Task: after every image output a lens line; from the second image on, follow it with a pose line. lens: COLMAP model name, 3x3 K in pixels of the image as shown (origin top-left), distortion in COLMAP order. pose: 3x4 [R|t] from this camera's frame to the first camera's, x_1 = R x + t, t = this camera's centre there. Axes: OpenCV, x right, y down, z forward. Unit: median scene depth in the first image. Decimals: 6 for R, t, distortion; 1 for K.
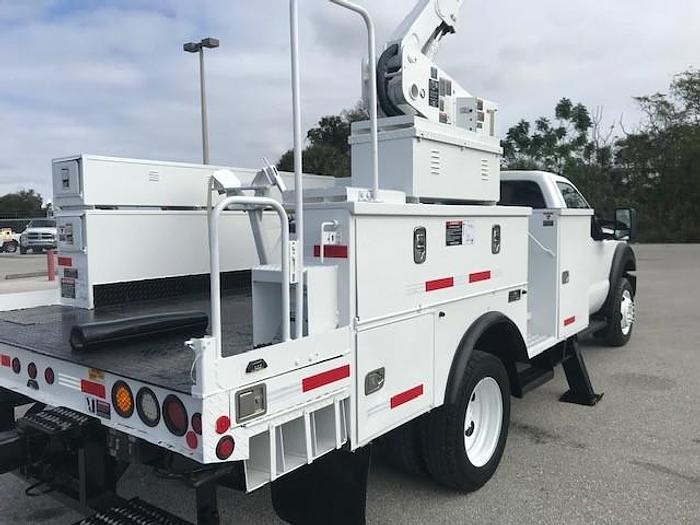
lens RADIAL K [[580.5, 0, 348.3], [0, 580.5, 252.8], [0, 0, 1]] dist [0.024986, -0.005935]
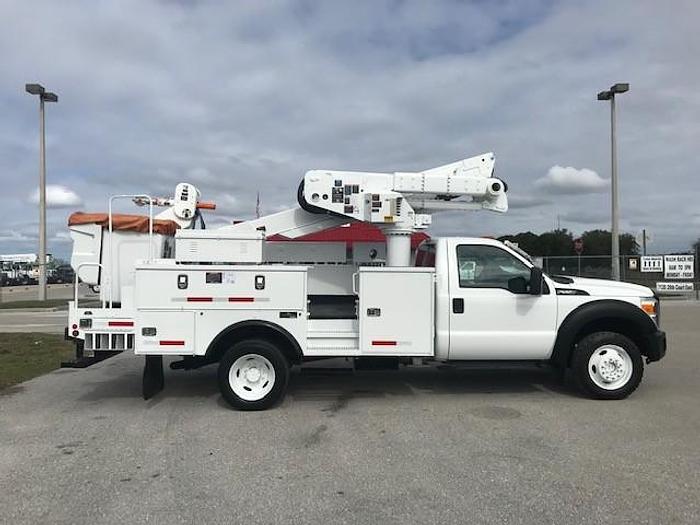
lens RADIAL K [[593.9, 0, 349.2], [0, 593.9, 229.3], [0, 0, 1]] dist [0.023106, -0.004614]
pose [[0.636650, -0.022563, -0.770822, 2.344967], [-0.060725, 0.995001, -0.079280, -0.071413], [0.768758, 0.097282, 0.632098, -0.052377]]
